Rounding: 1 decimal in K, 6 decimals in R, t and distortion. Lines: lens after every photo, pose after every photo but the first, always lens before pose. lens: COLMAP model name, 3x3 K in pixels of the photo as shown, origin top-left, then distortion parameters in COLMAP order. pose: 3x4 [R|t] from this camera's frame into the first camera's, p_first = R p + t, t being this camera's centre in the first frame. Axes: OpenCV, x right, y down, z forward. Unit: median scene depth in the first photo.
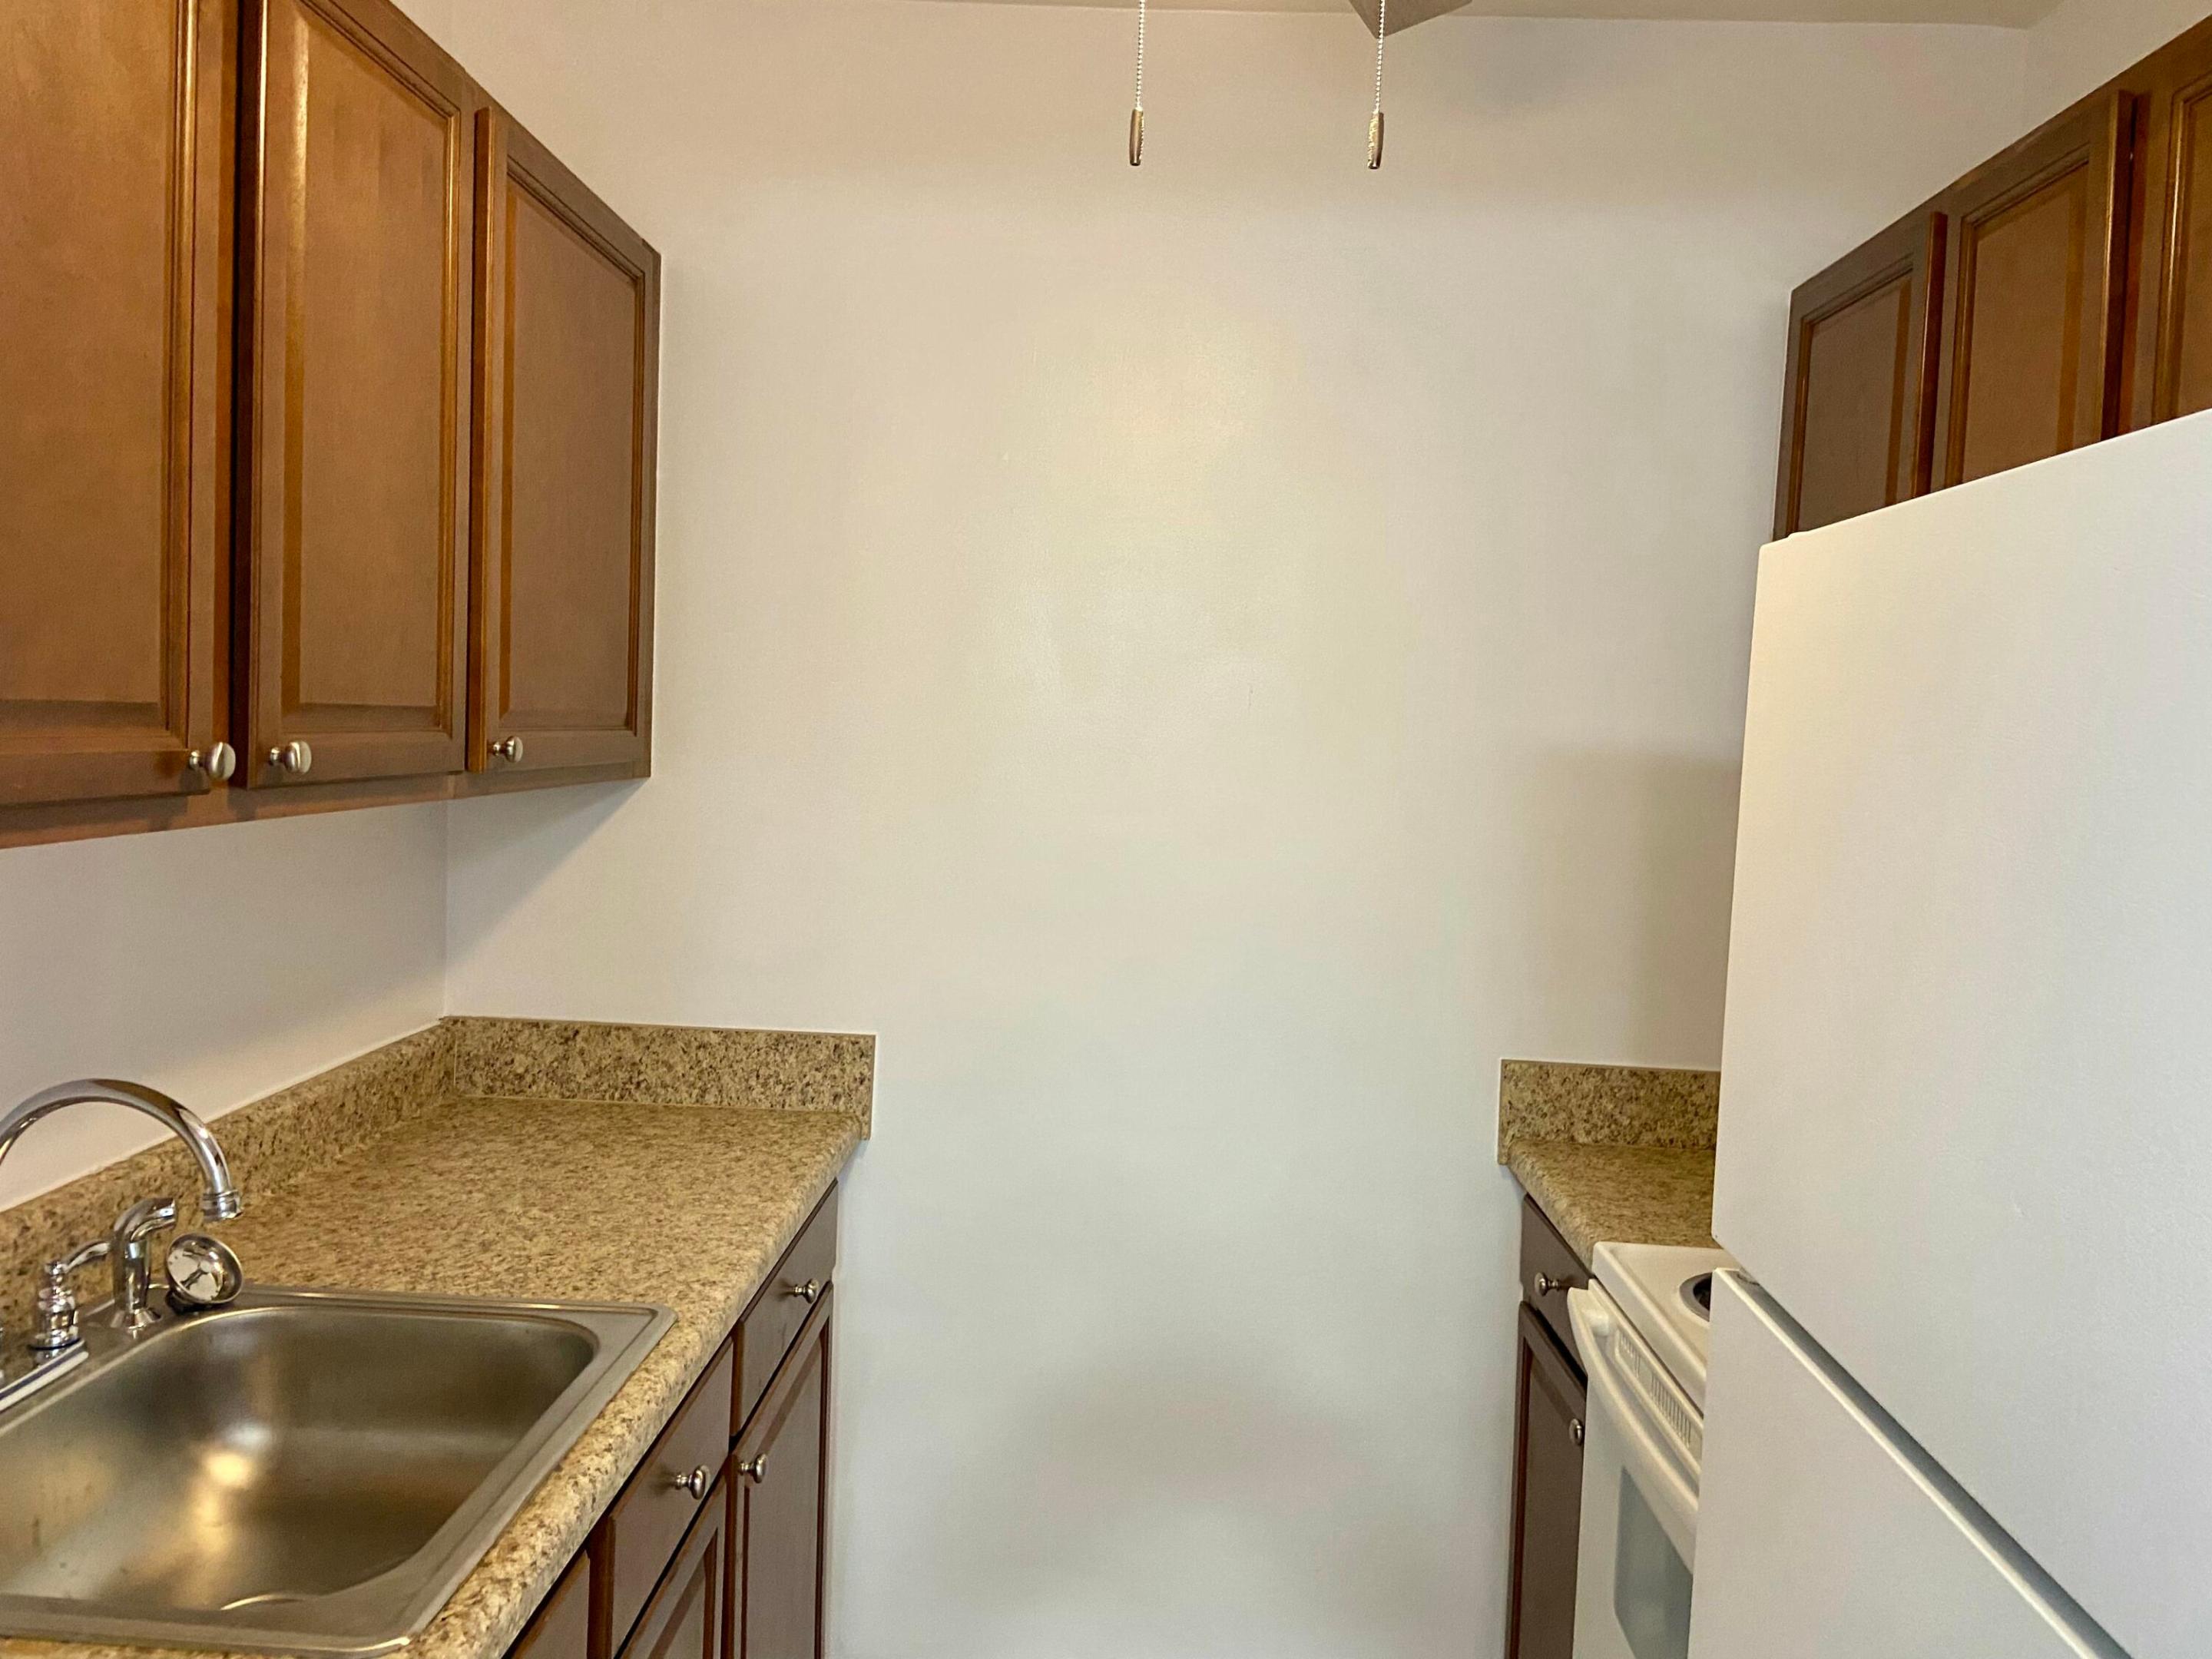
lens RADIAL K [[1663.6, 0, 1106.6], [0, 1663.6, 827.9], [0, 0, 1]] dist [0.110920, -0.138680]
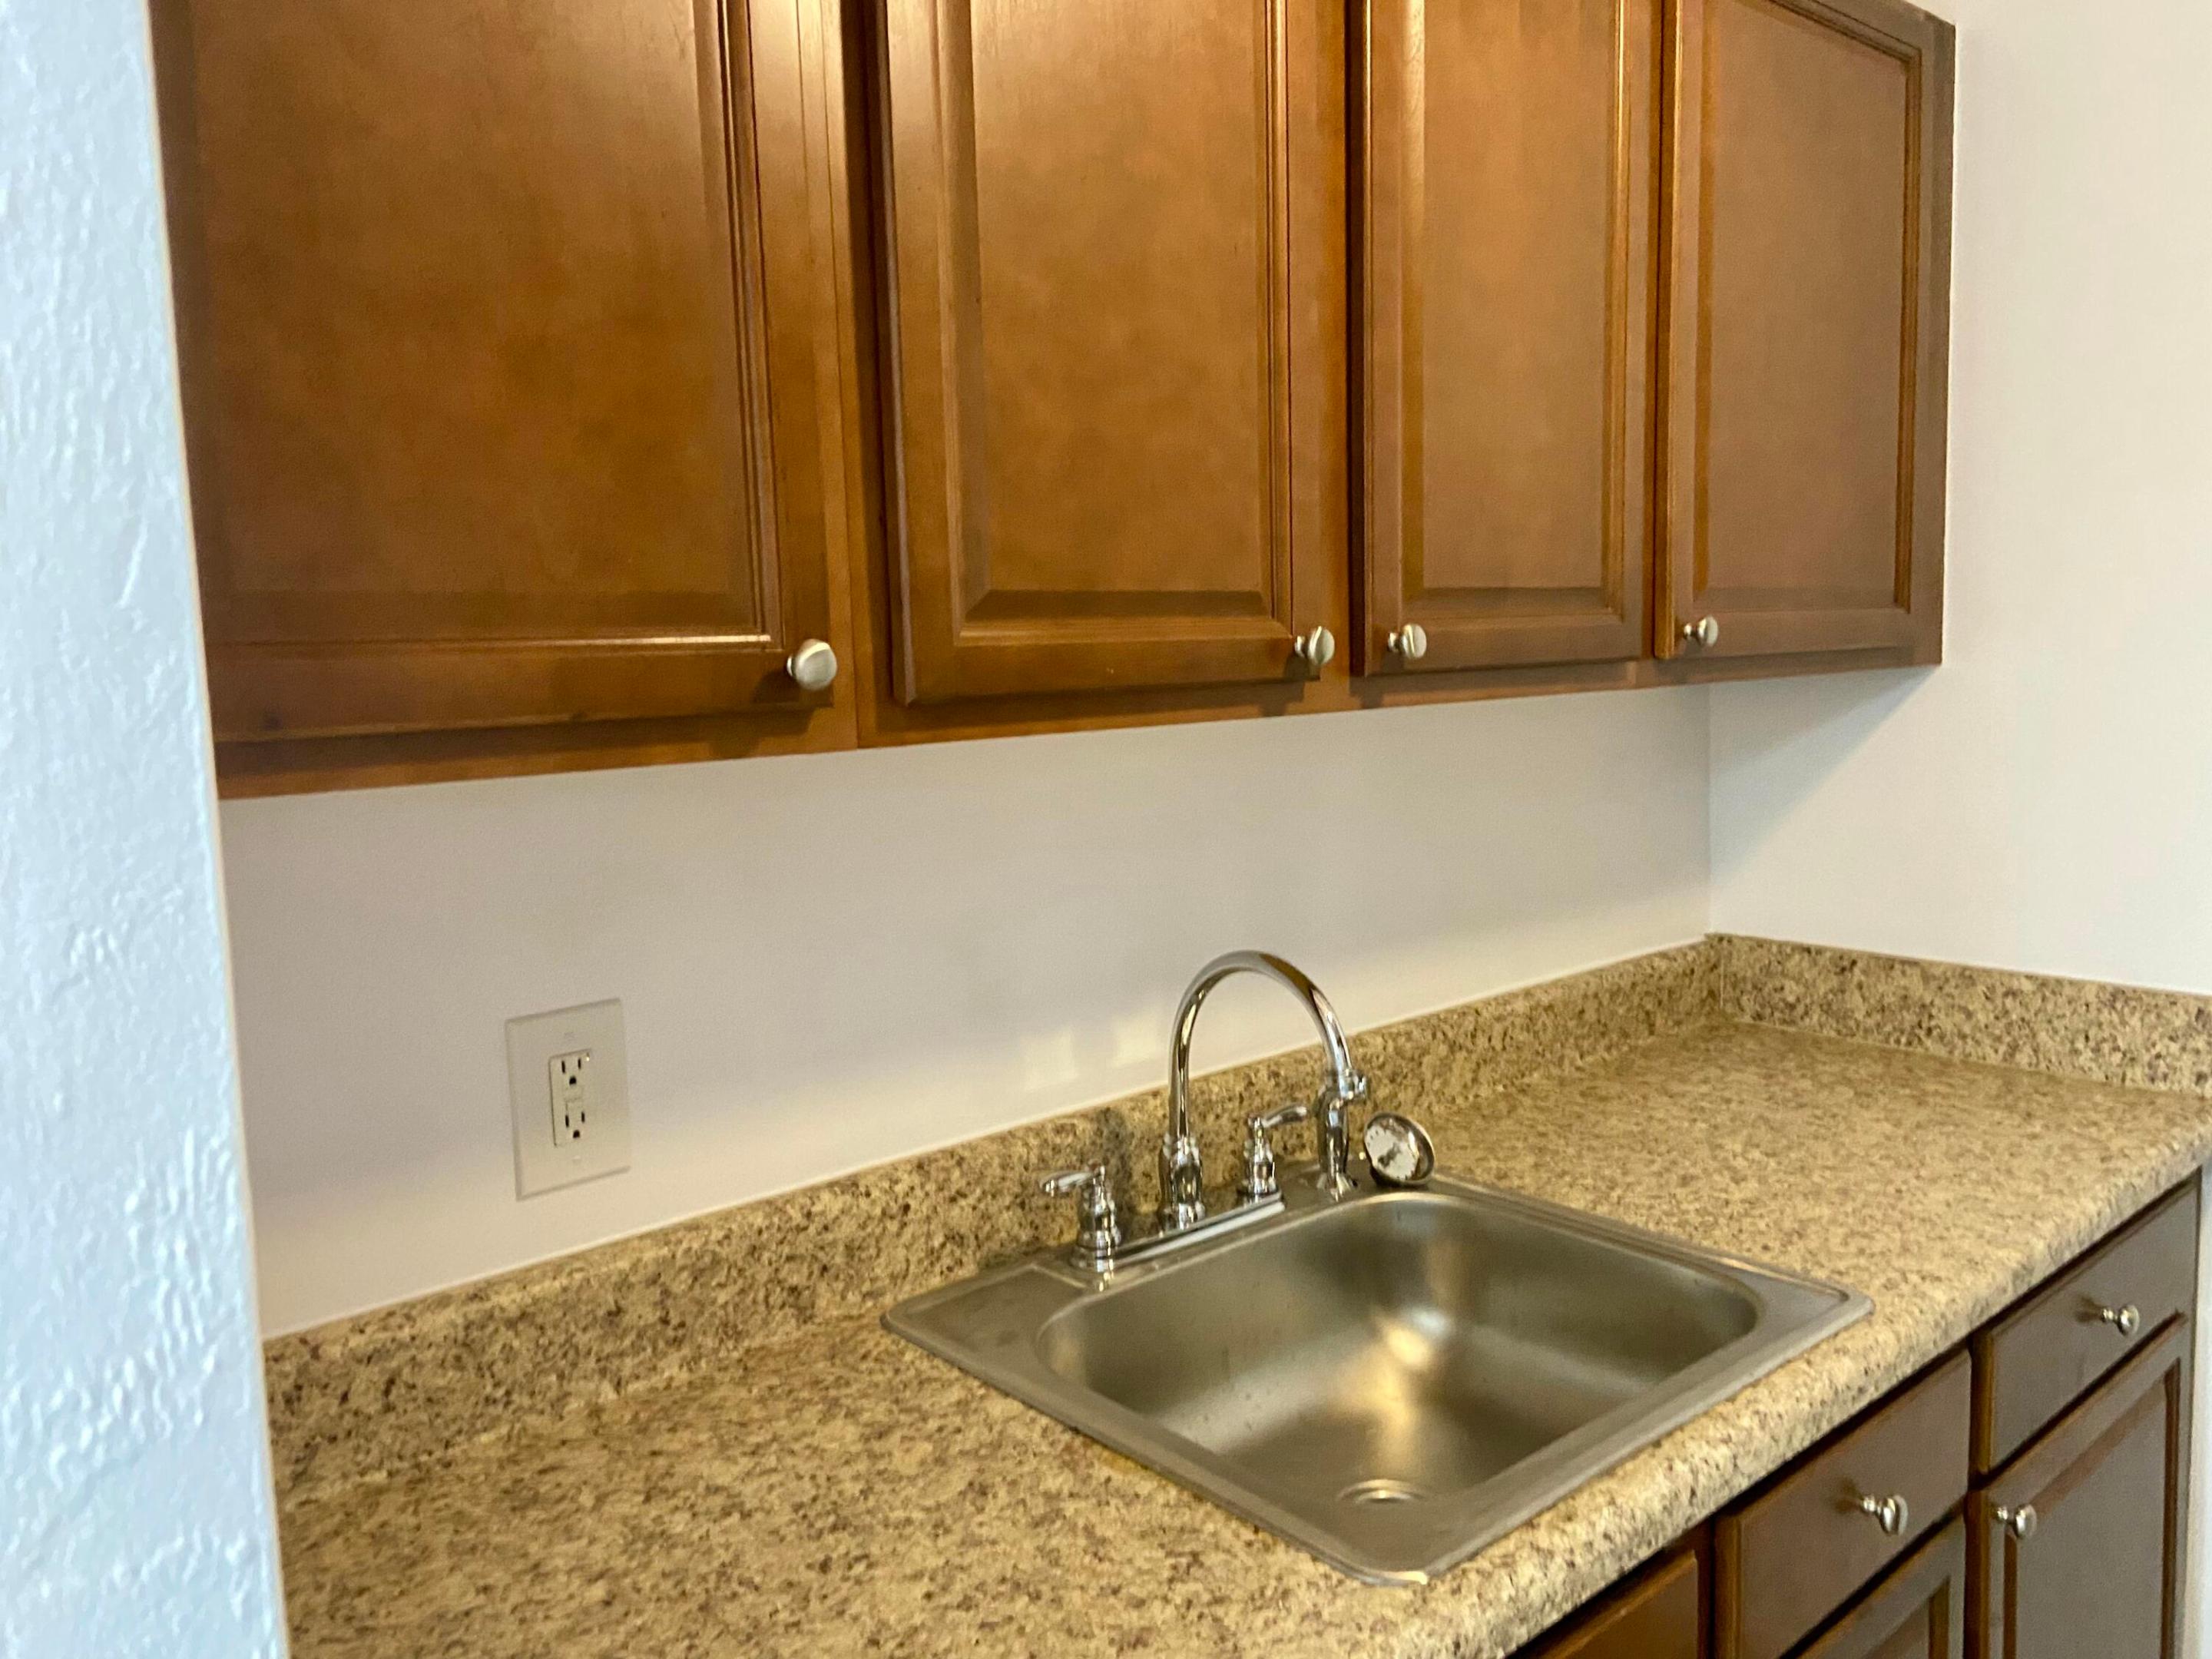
lens RADIAL K [[1663.6, 0, 1085.6], [0, 1663.6, 812.6], [0, 0, 1]] dist [0.110920, -0.138680]
pose [[0.680968, 0.017885, -0.732094, 0.066362], [0.006038, 0.999531, 0.030035, 0.017136], [0.732288, -0.024873, 0.680541, 0.128277]]
